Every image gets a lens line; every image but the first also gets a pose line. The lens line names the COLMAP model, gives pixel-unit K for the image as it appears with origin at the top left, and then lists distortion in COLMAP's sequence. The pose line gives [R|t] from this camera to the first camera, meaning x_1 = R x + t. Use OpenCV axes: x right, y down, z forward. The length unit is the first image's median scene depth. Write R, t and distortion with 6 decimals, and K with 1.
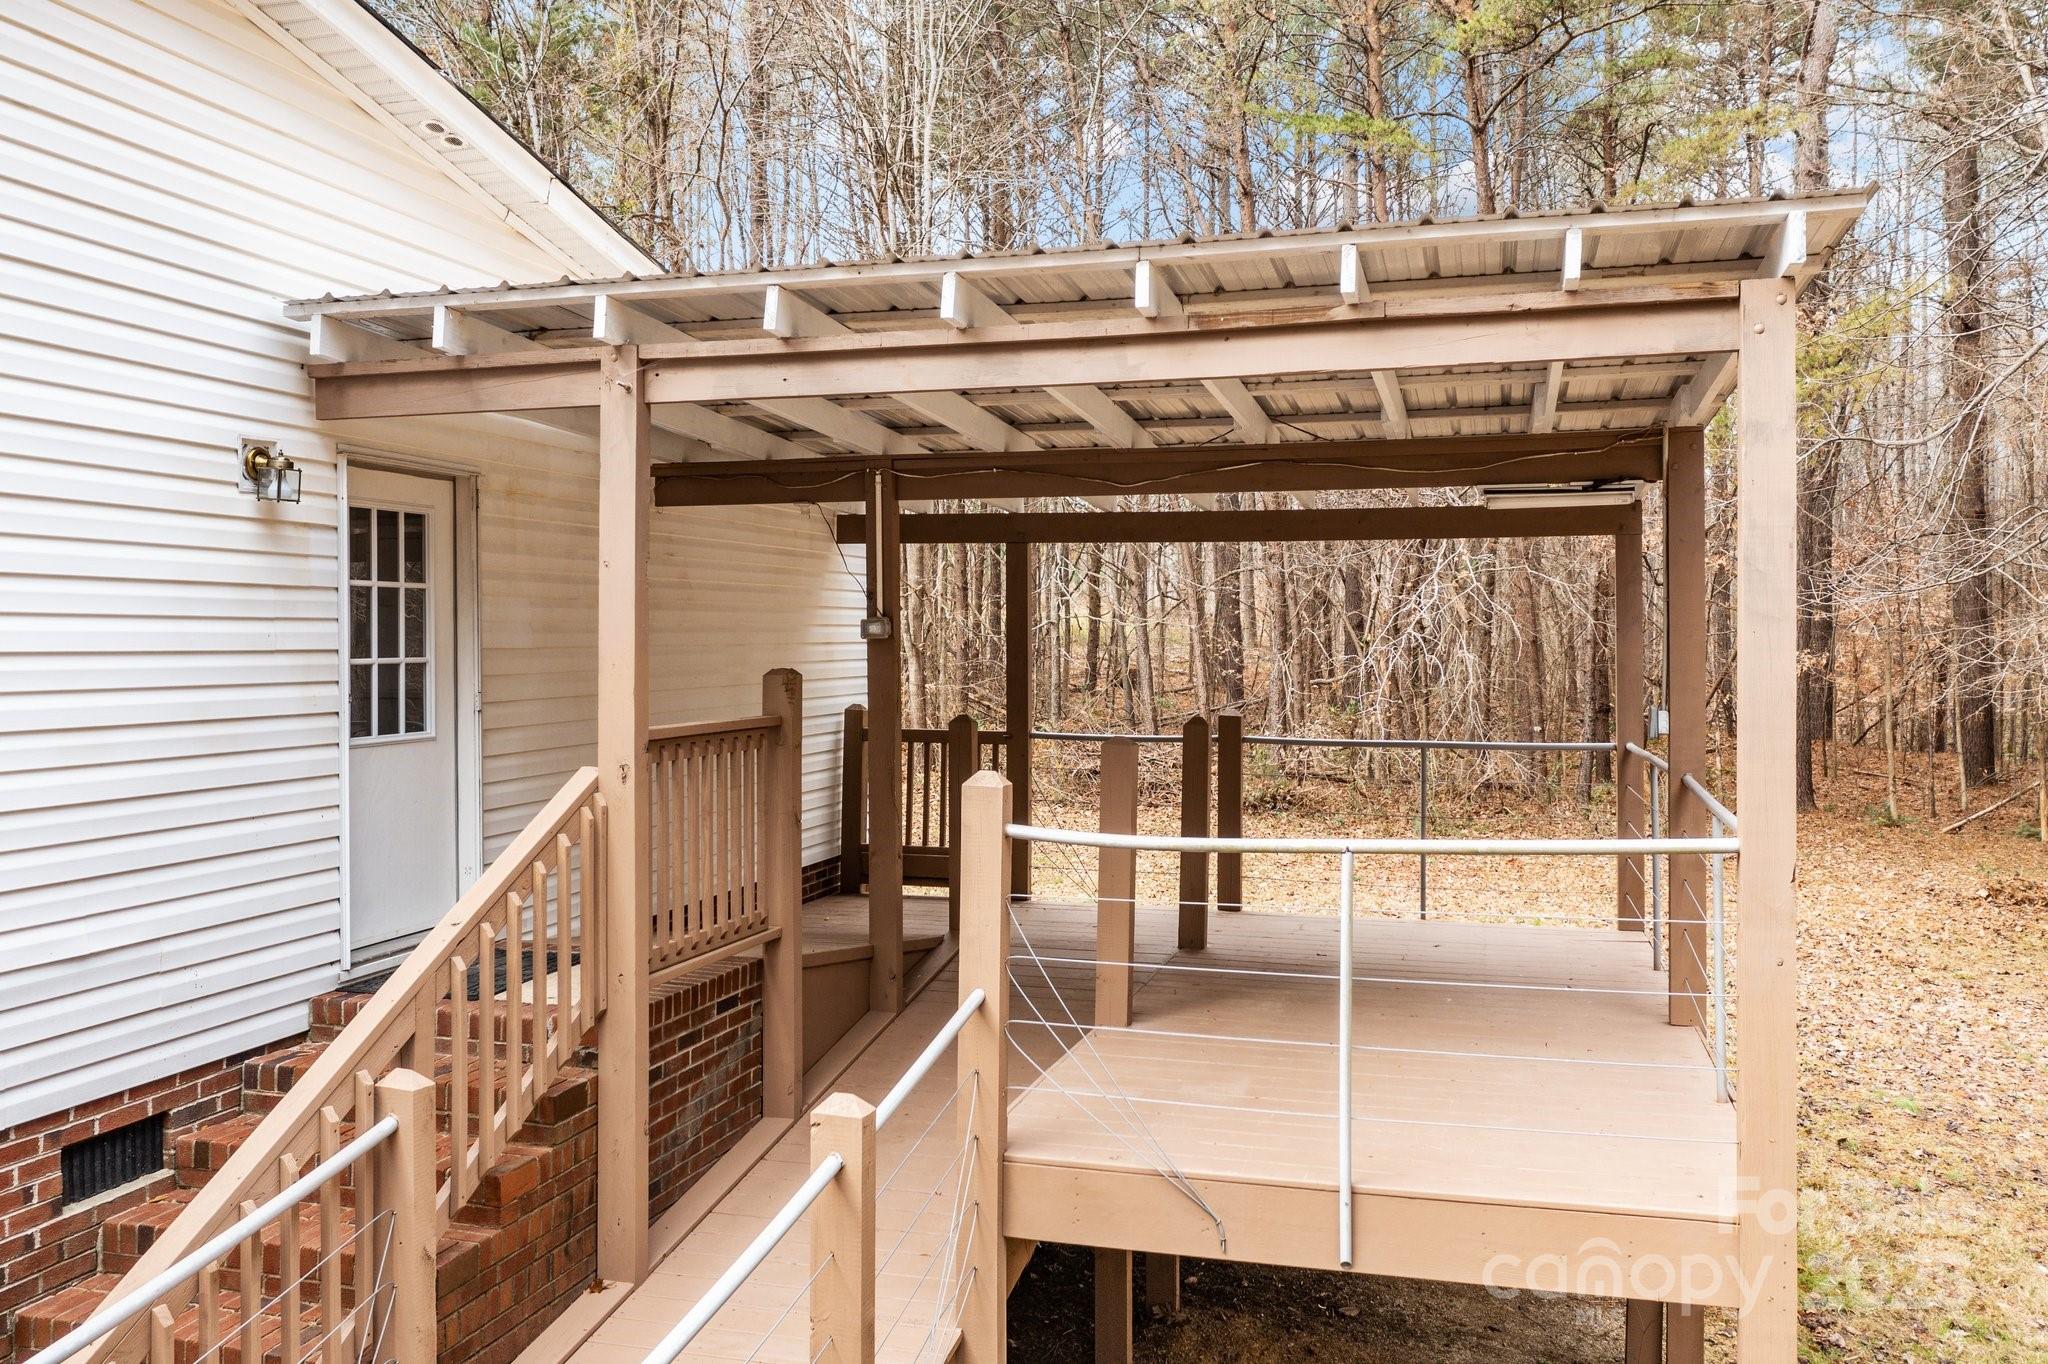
lens RADIAL K [[1672.0, 0, 1028.6], [0, 1672.0, 660.5], [0, 0, 1]] dist [0.010361, 0.010066]
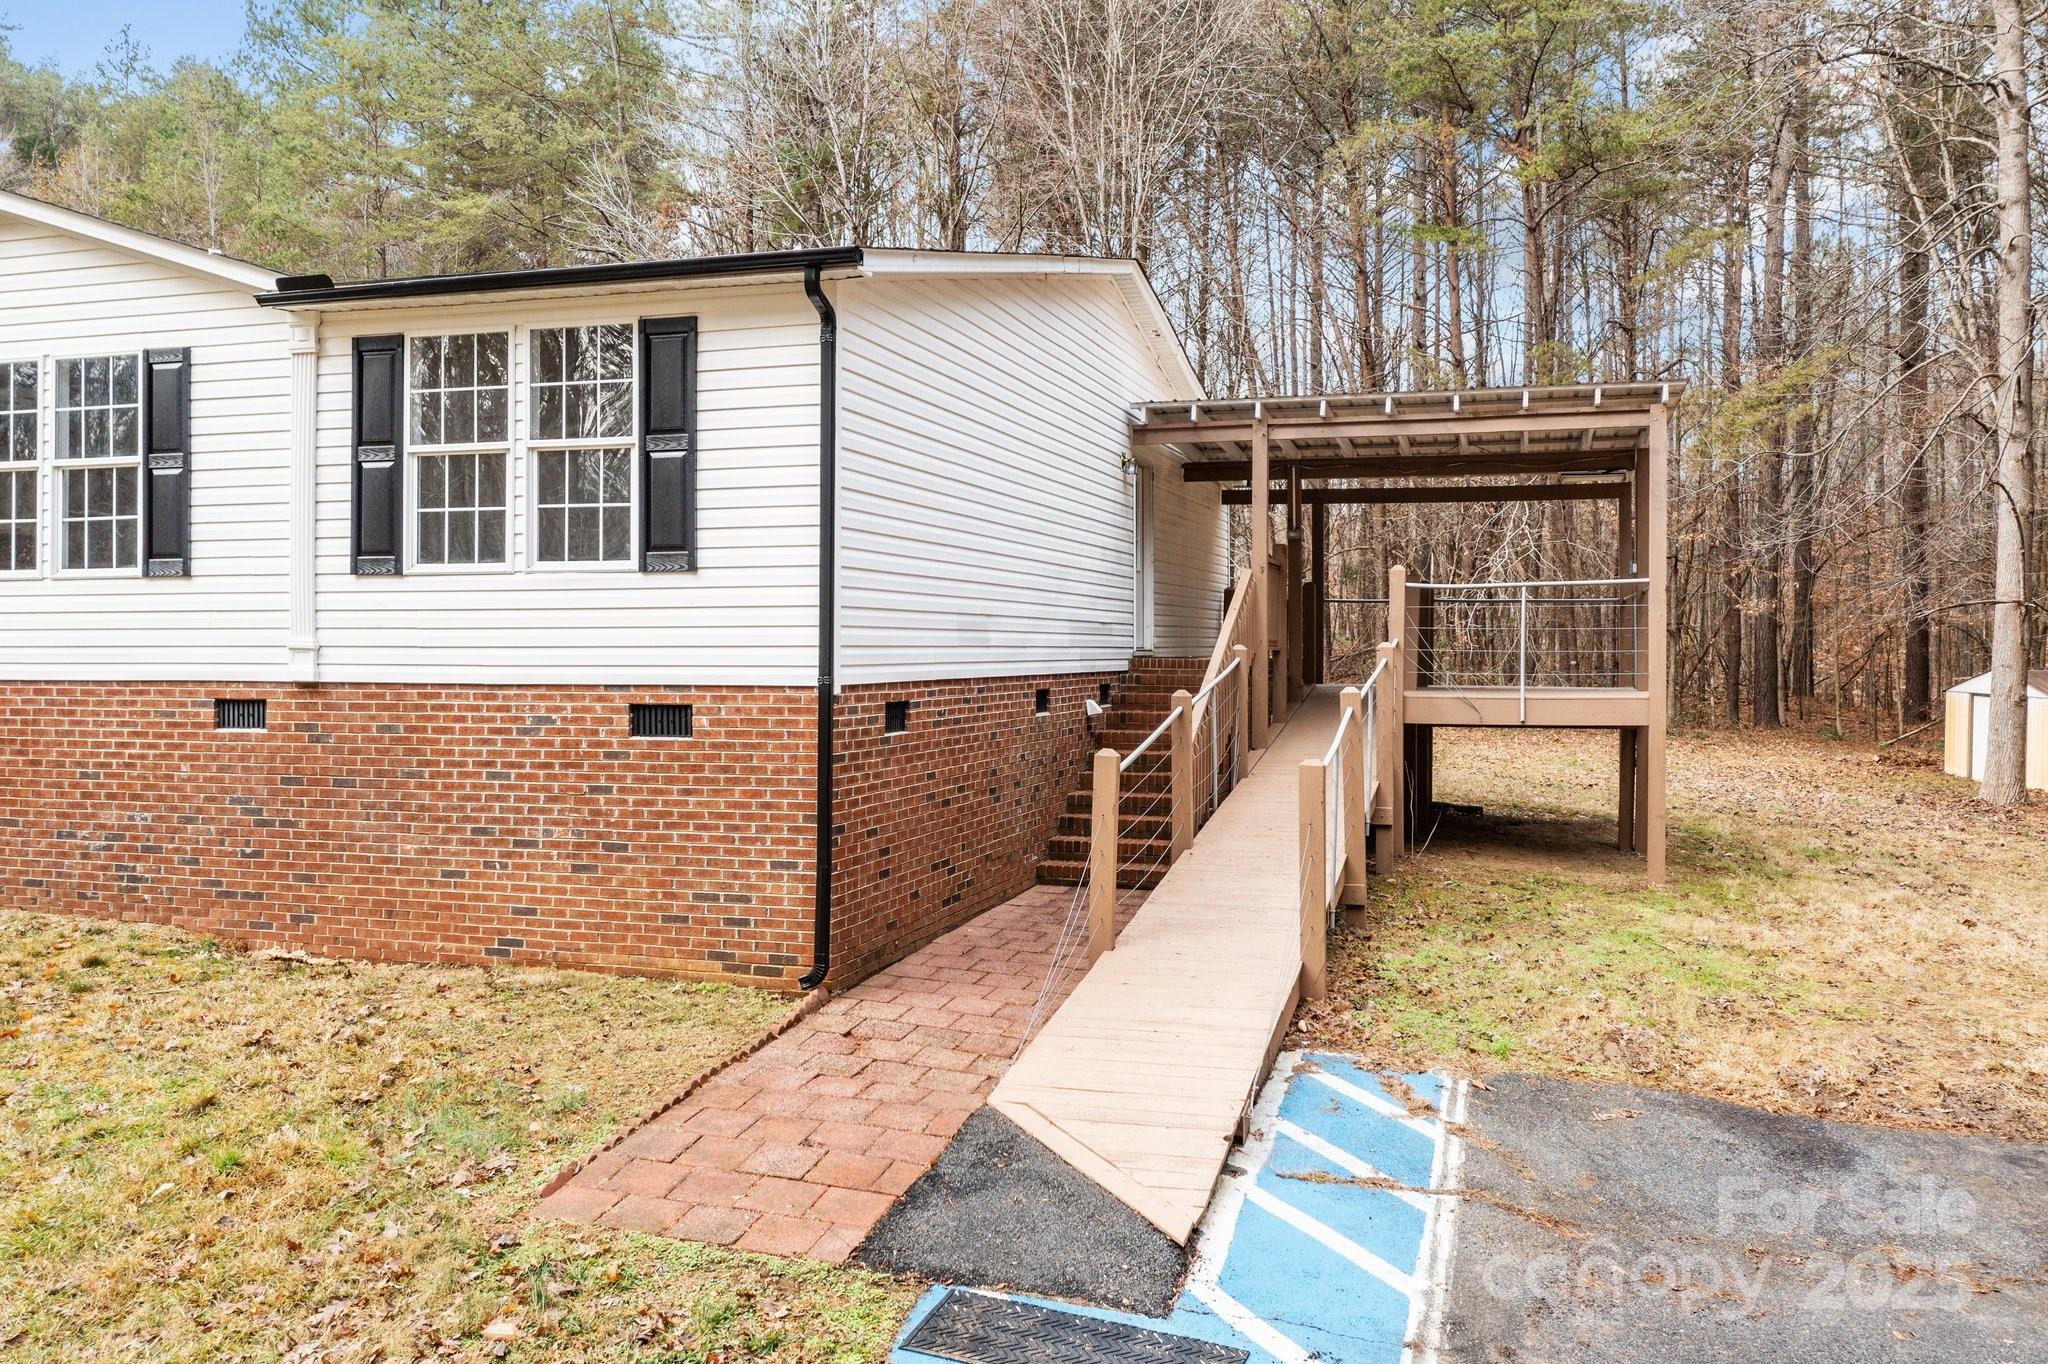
lens RADIAL K [[1655.0, 0, 1026.7], [0, 1655.0, 637.4], [0, 0, 1]] dist [0.003309, 0.005841]
pose [[0.999933, 0.003468, -0.011065, -0.548850], [-0.003673, 0.999821, -0.018568, 0.210366], [0.010998, 0.018608, 0.999766, -1.617886]]
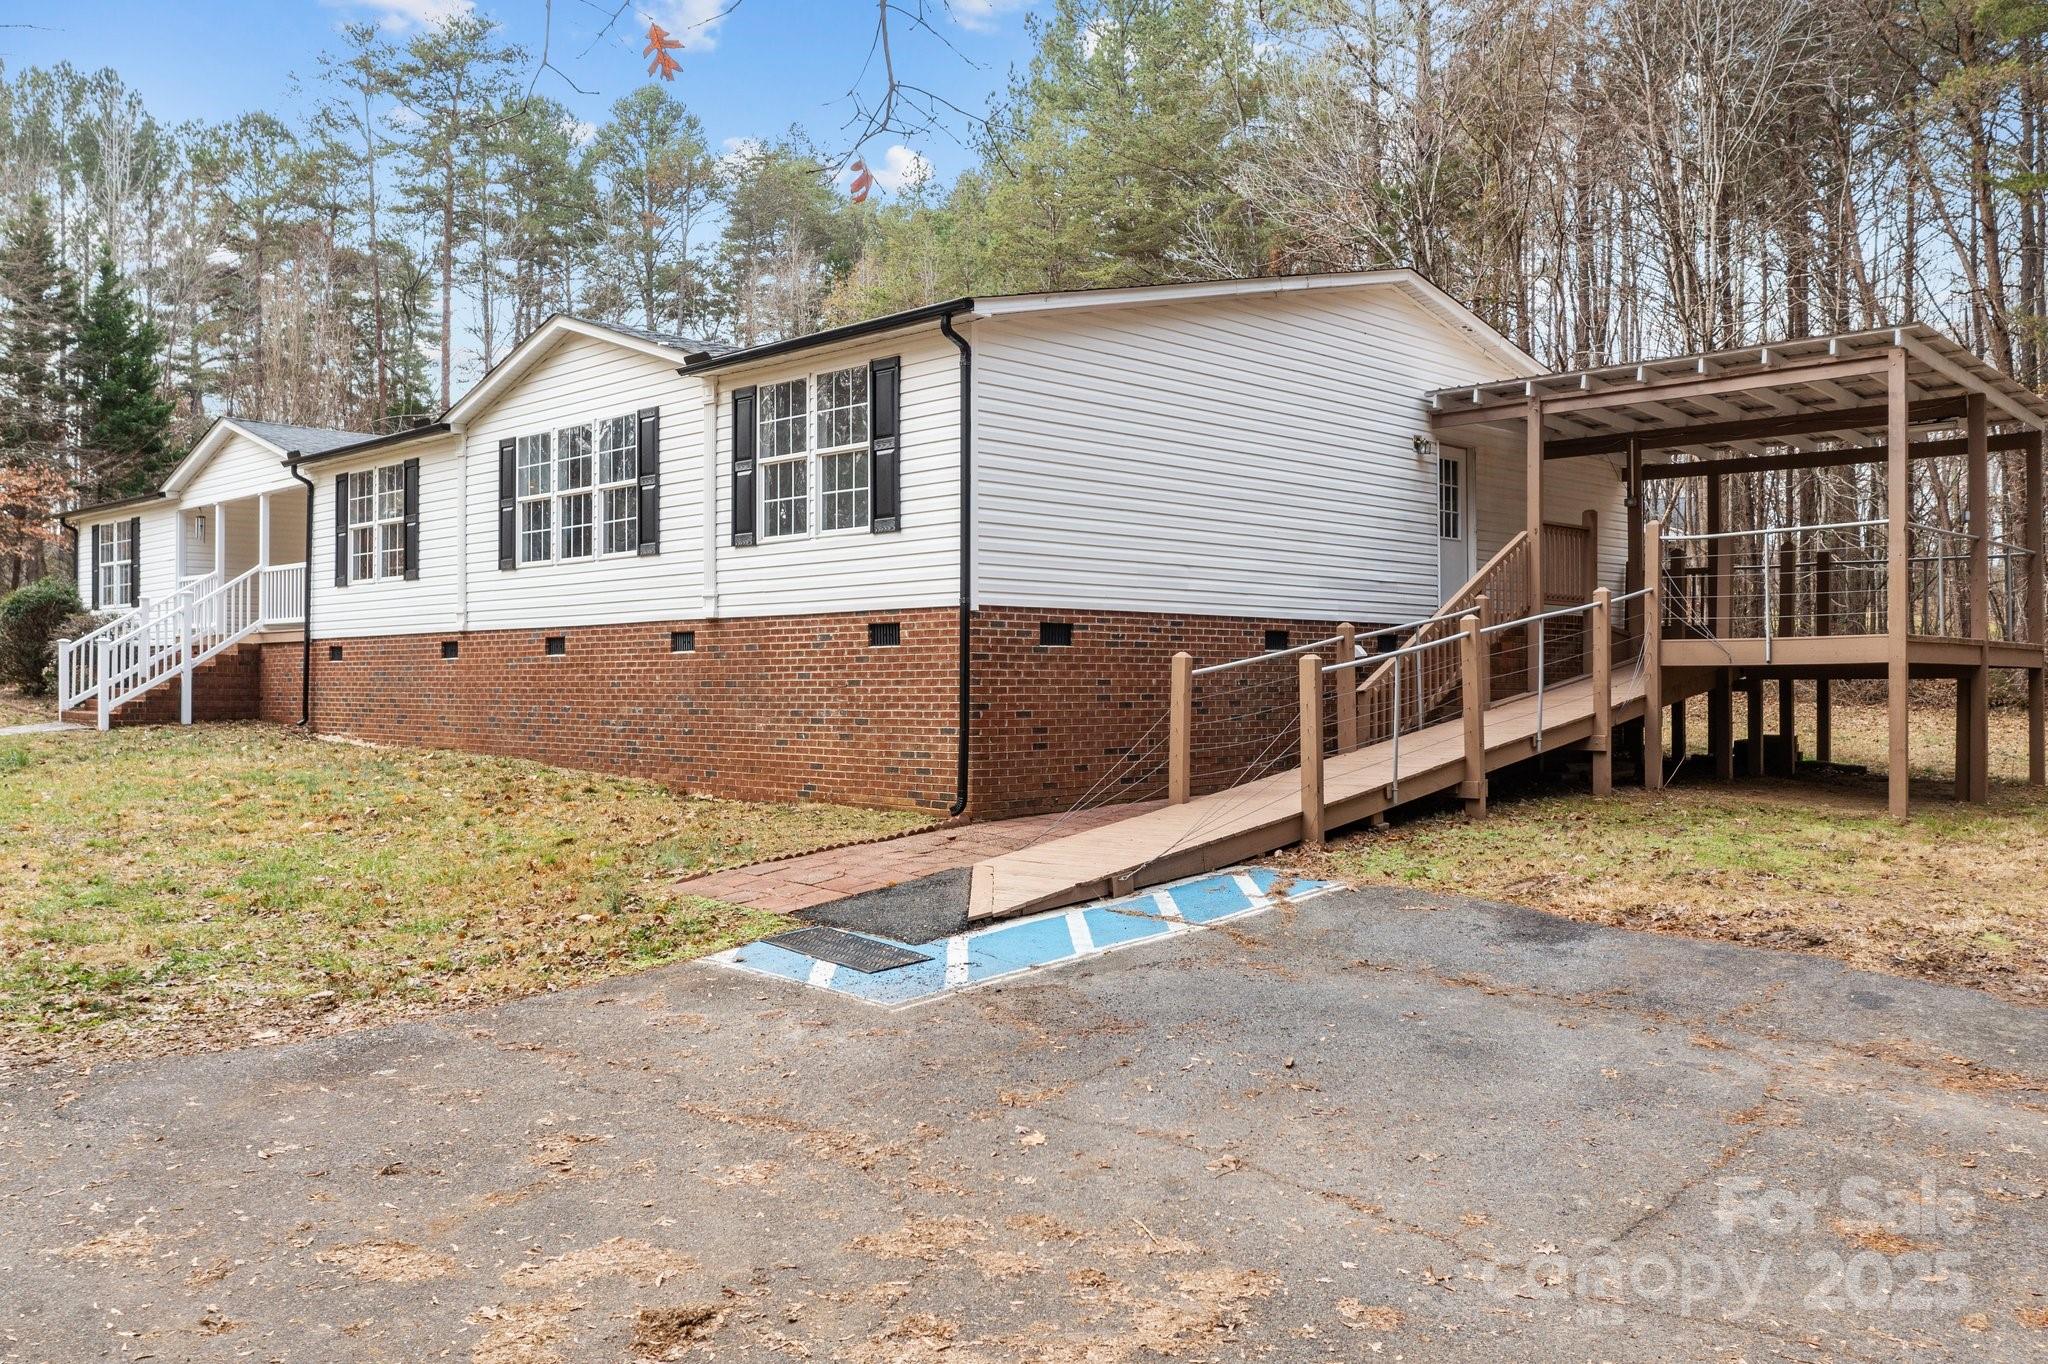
lens RADIAL K [[1672.0, 0, 1028.6], [0, 1672.0, 660.5], [0, 0, 1]] dist [0.010361, 0.010066]
pose [[0.884565, -0.006995, -0.466365, 0.344151], [-0.005122, 0.999682, -0.024709, 0.353590], [0.466390, 0.024246, 0.884247, -2.006700]]
